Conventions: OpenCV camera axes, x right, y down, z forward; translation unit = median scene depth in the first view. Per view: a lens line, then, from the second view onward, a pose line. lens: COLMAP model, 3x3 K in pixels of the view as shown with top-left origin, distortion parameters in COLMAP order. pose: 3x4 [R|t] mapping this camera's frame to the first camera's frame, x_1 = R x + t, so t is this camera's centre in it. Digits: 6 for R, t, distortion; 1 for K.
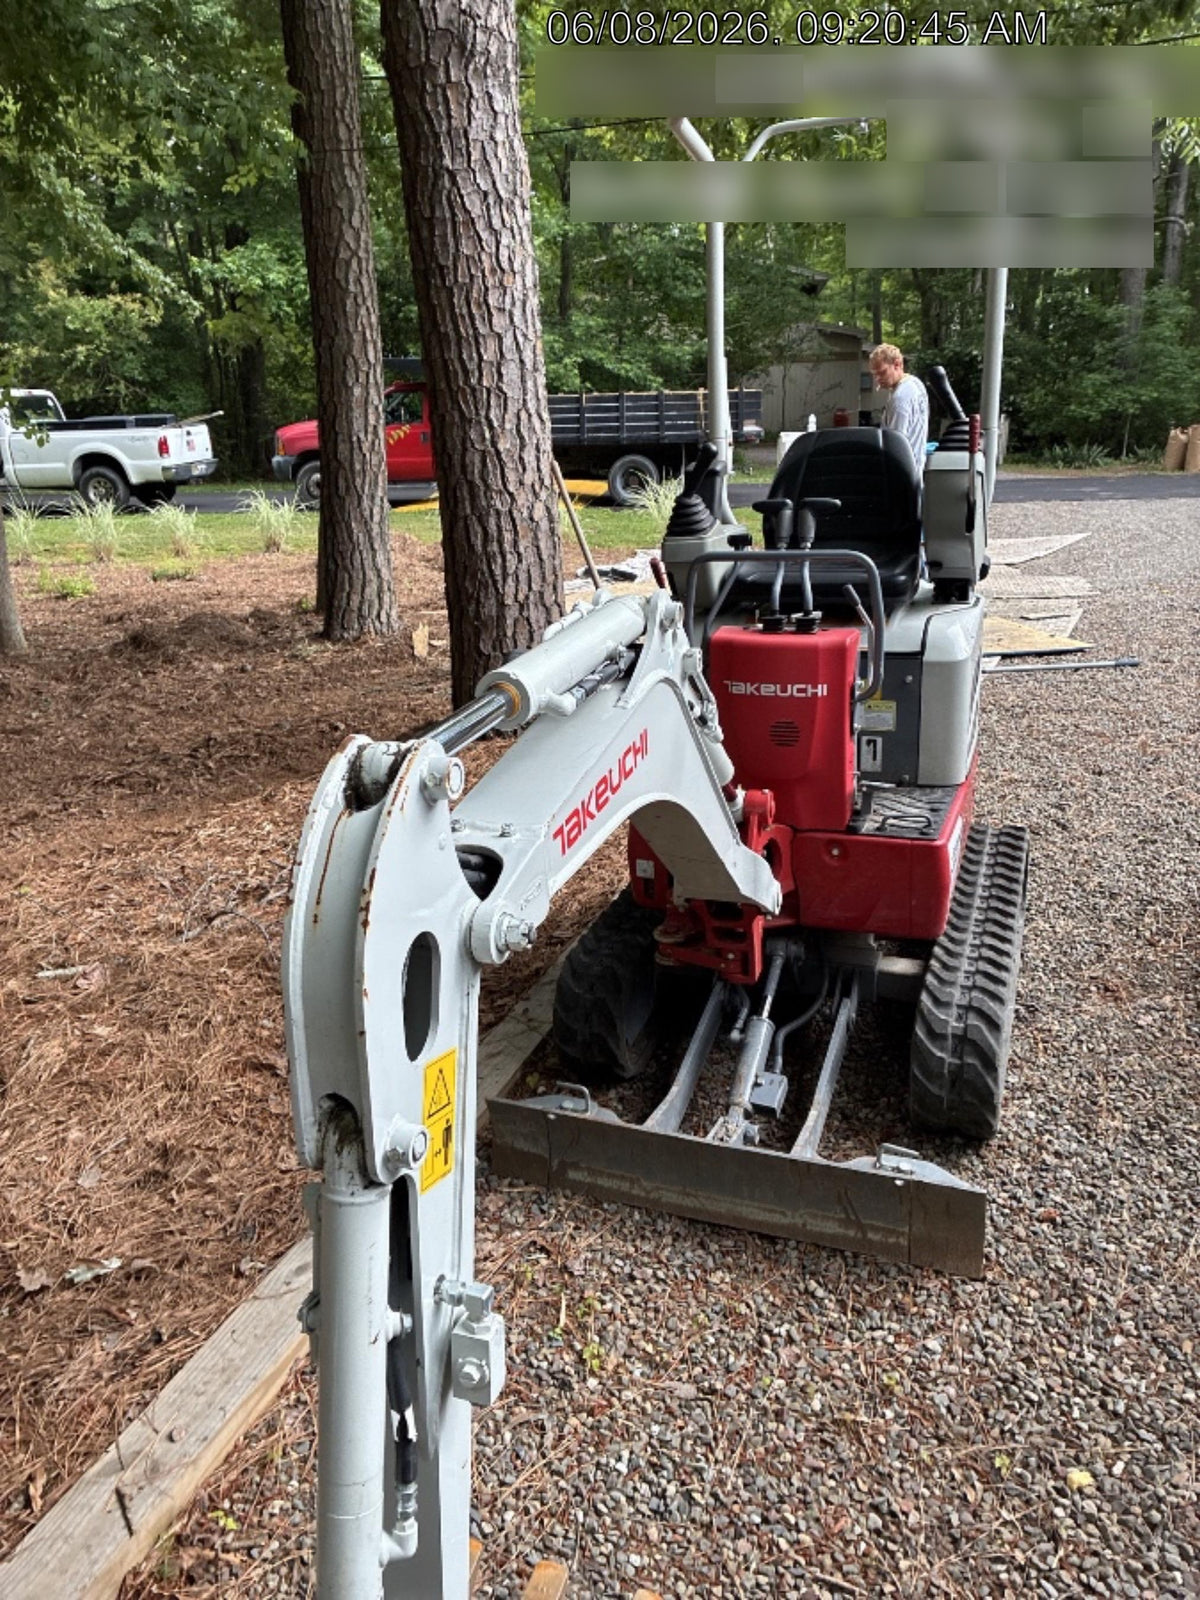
lens RADIAL K [[1168.7, 0, 604.1], [0, 1168.7, 777.2], [0, 0, 1]] dist [0.053069, -0.002584]
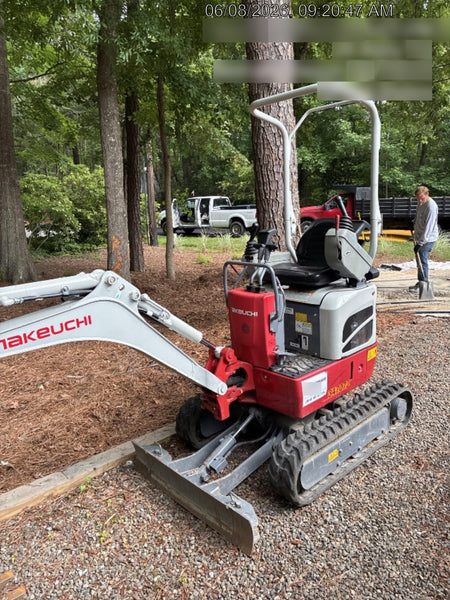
lens RADIAL K [[438.3, 0, 226.6], [0, 438.3, 291.5], [0, 0, 1]] dist [0.053069, -0.002584]
pose [[0.908994, 0.093900, -0.406094, 0.457057], [-0.135333, 0.987997, -0.074473, -0.036545], [0.394227, 0.122654, 0.910792, 0.048736]]
